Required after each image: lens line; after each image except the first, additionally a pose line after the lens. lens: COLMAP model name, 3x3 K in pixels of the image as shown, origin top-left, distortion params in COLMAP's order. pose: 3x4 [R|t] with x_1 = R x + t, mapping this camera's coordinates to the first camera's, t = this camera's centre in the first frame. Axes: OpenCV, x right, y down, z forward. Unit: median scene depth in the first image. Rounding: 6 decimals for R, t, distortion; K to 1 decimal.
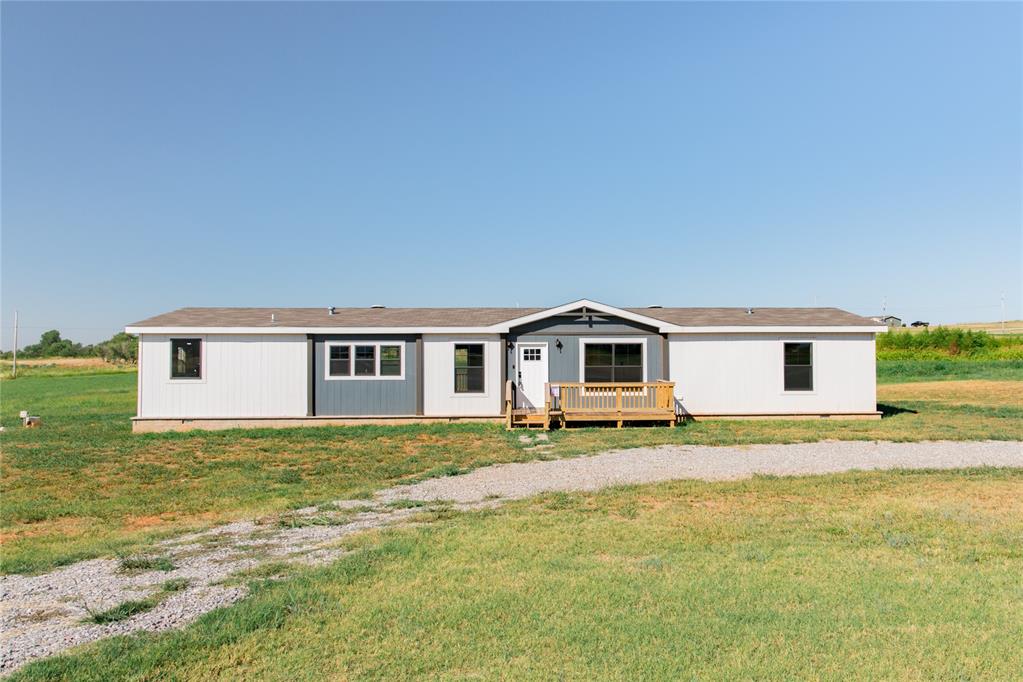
lens RADIAL K [[697.0, 0, 521.9], [0, 697.0, 345.5], [0, 0, 1]] dist [-0.001006, 0.007237]
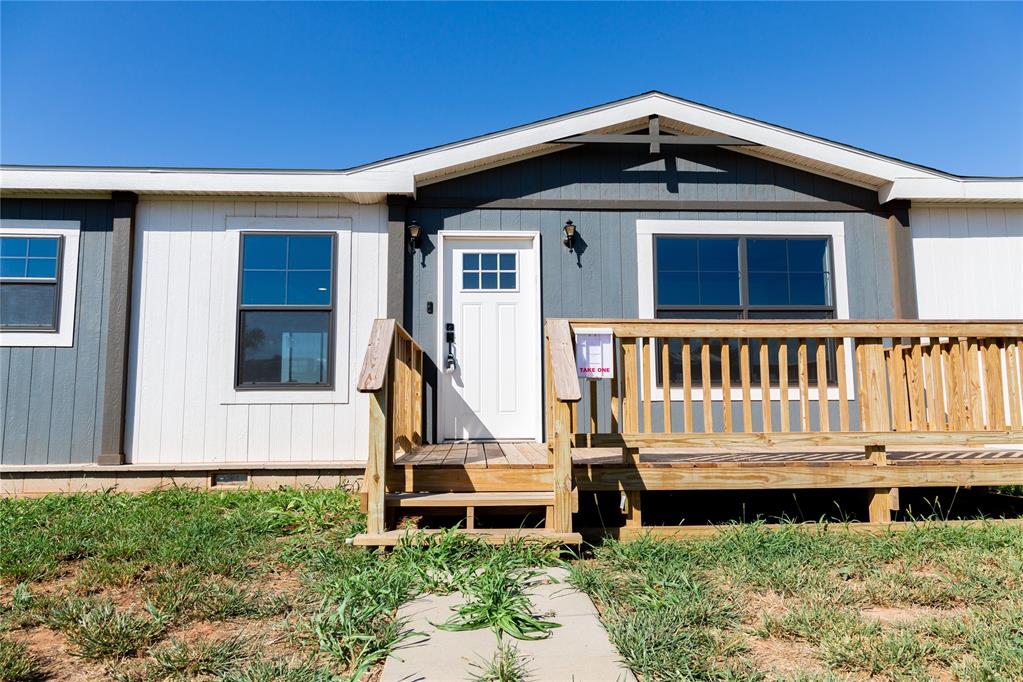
lens RADIAL K [[697.0, 0, 500.9], [0, 697.0, 334.8], [0, 0, 1]] dist [-0.001006, 0.007237]
pose [[0.999990, -0.003004, 0.003425, 0.018864], [0.003269, 0.996783, -0.080086, 0.068051], [-0.003173, 0.080096, 0.996782, 0.689259]]
